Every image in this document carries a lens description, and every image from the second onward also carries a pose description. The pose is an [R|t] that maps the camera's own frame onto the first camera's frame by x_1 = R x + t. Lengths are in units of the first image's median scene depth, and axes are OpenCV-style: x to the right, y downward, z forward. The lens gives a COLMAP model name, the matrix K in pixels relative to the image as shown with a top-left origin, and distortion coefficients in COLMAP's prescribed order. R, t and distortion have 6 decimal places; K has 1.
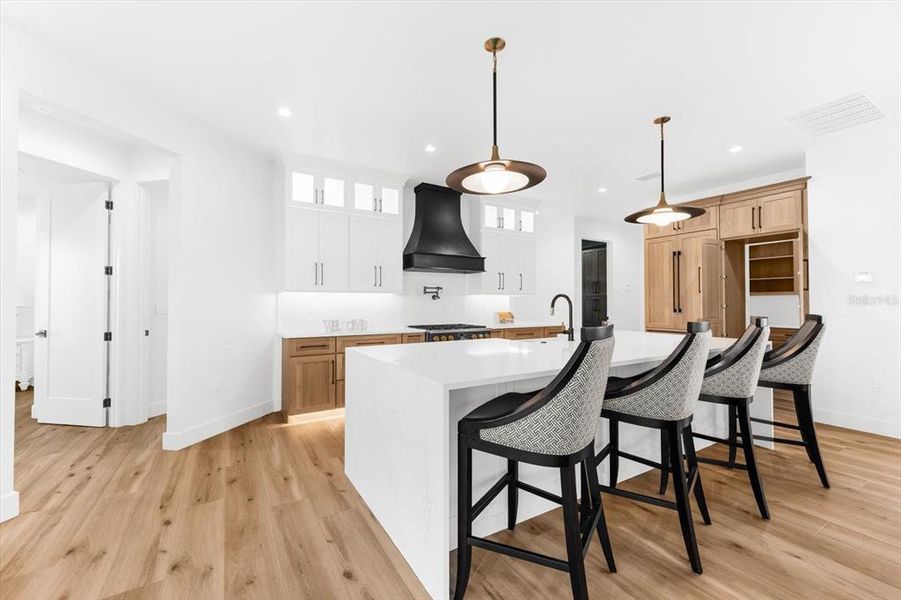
lens RADIAL K [[370.3, 0, 449.4], [0, 370.3, 297.2], [0, 0, 1]] dist [0.001168, -0.000042]
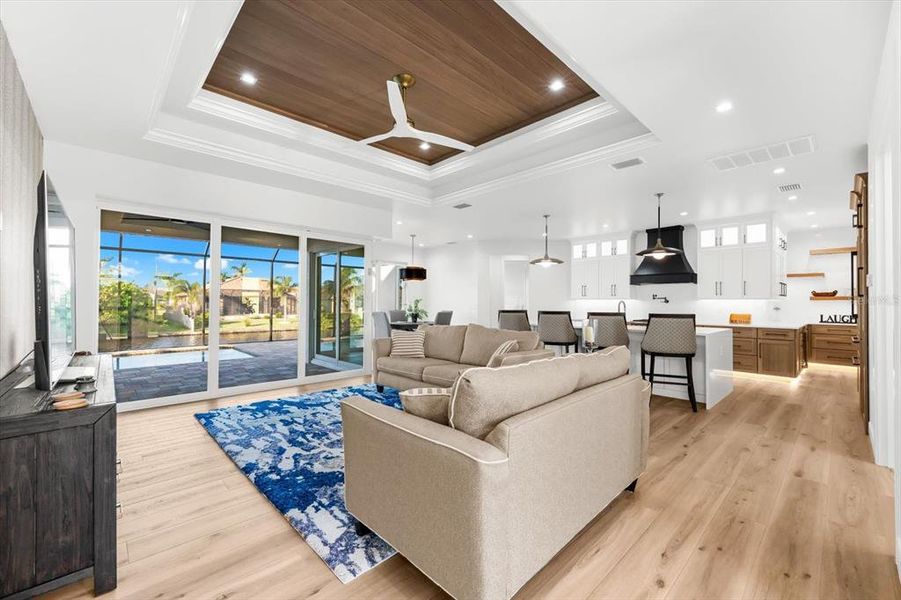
lens RADIAL K [[366.5, 0, 448.2], [0, 366.5, 300.3], [0, 0, 1]] dist [-0.001655, -0.000458]
pose [[0.211481, -0.005520, -0.977366, 1.588699], [0.010742, 0.999937, -0.003323, -0.012133], [0.977323, -0.009796, 0.211527, -0.205865]]
